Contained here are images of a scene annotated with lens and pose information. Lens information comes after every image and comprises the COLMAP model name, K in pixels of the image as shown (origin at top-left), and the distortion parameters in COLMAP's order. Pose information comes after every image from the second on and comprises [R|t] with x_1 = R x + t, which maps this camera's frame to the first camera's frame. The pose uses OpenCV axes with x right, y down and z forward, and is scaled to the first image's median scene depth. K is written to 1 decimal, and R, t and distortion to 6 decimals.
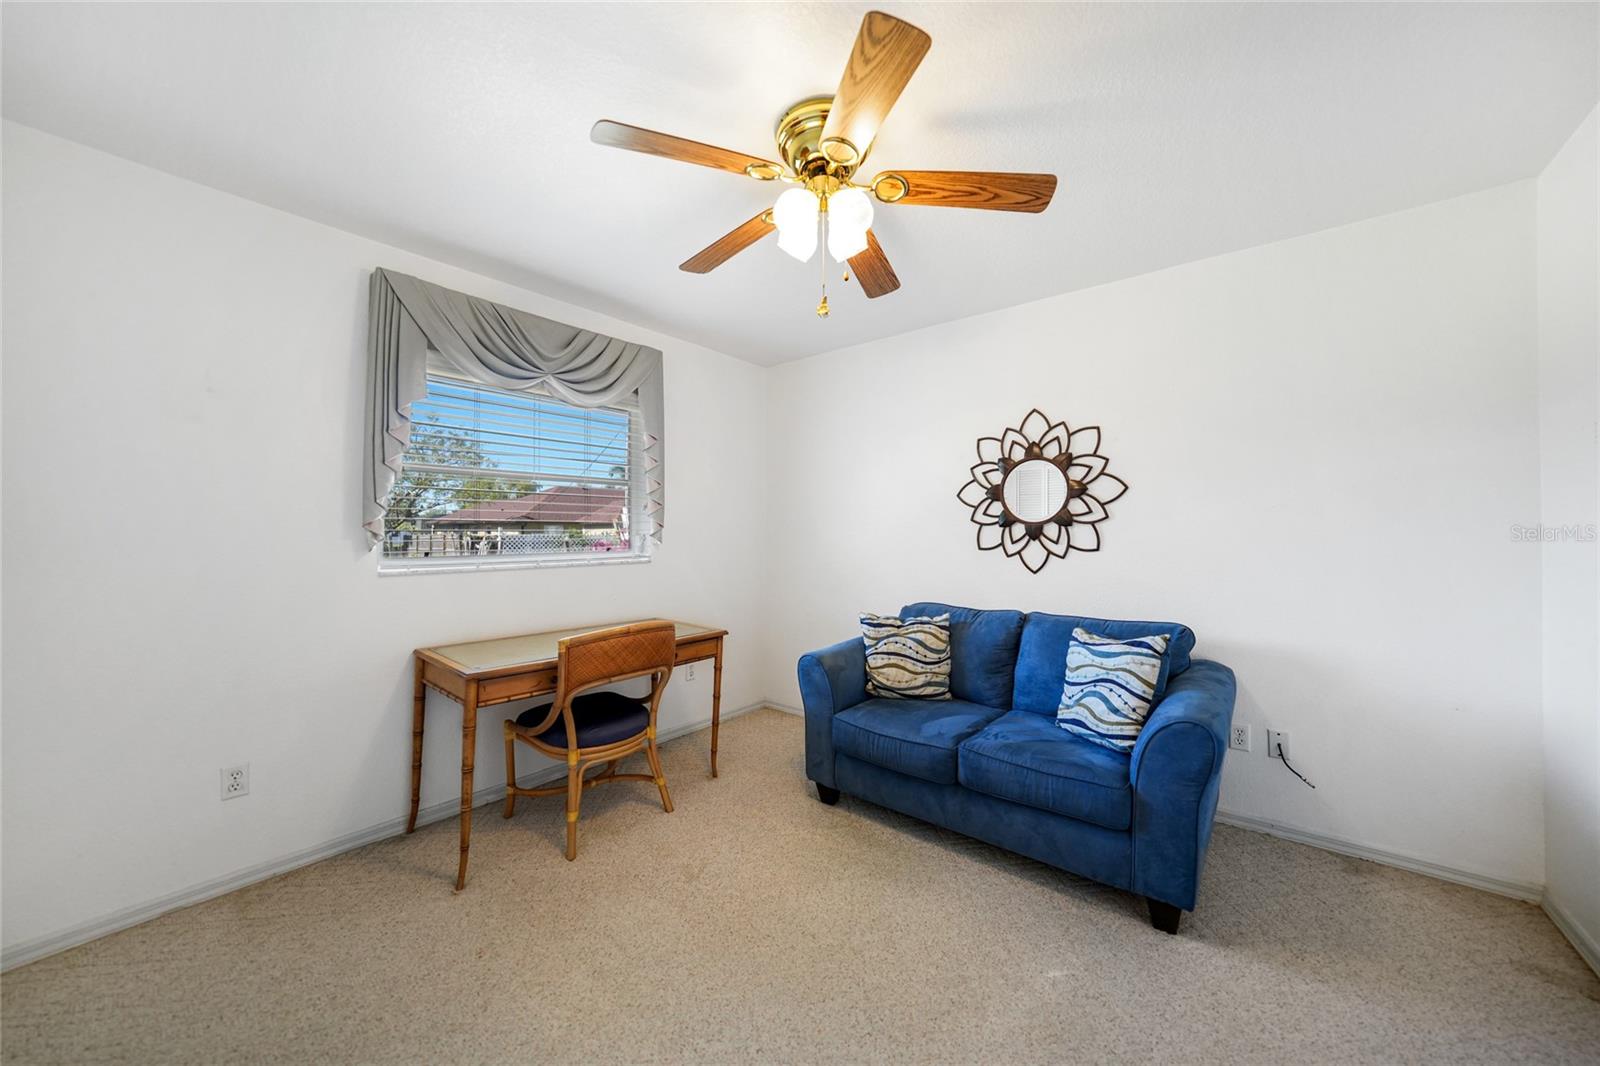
lens RADIAL K [[553.6, 0, 804.6], [0, 553.6, 532.7], [0, 0, 1]] dist [-0.009460, 0.003759]
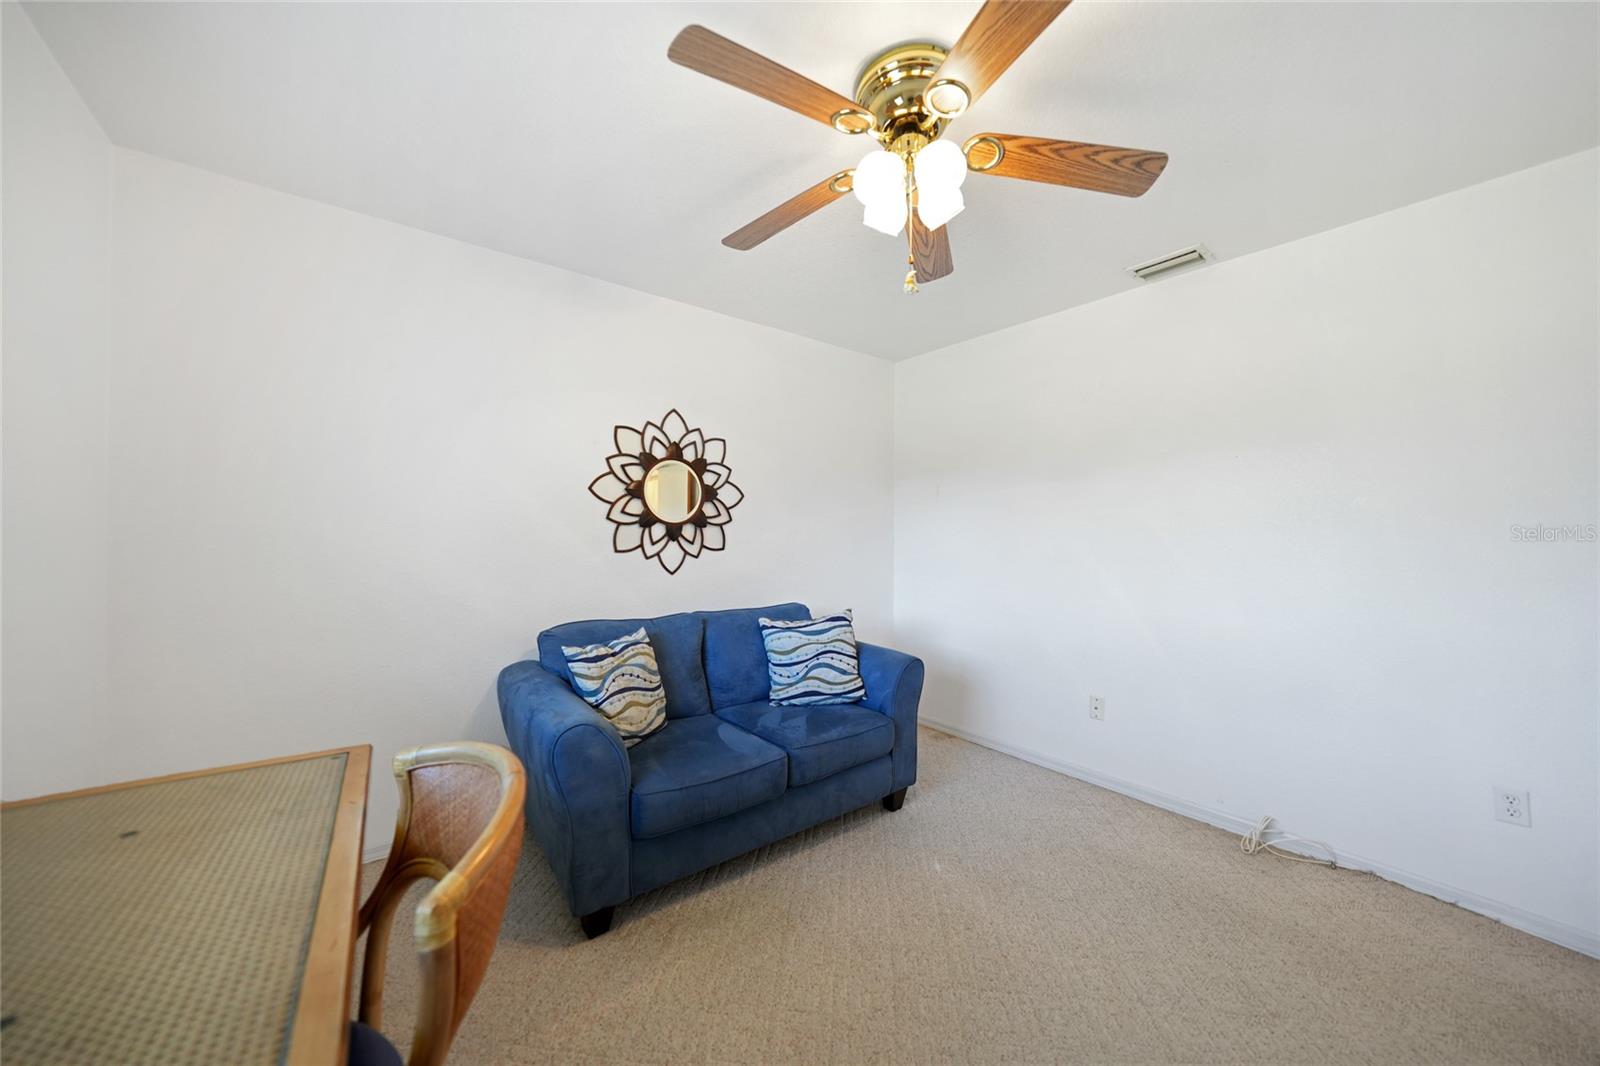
lens RADIAL K [[553.6, 0, 803.6], [0, 553.6, 531.6], [0, 0, 1]] dist [-0.009460, 0.003759]
pose [[0.247505, 0.006506, 0.968865, -0.493969], [-0.006181, 0.999968, -0.005136, 0.000392], [-0.968867, -0.004717, 0.247537, 0.531832]]
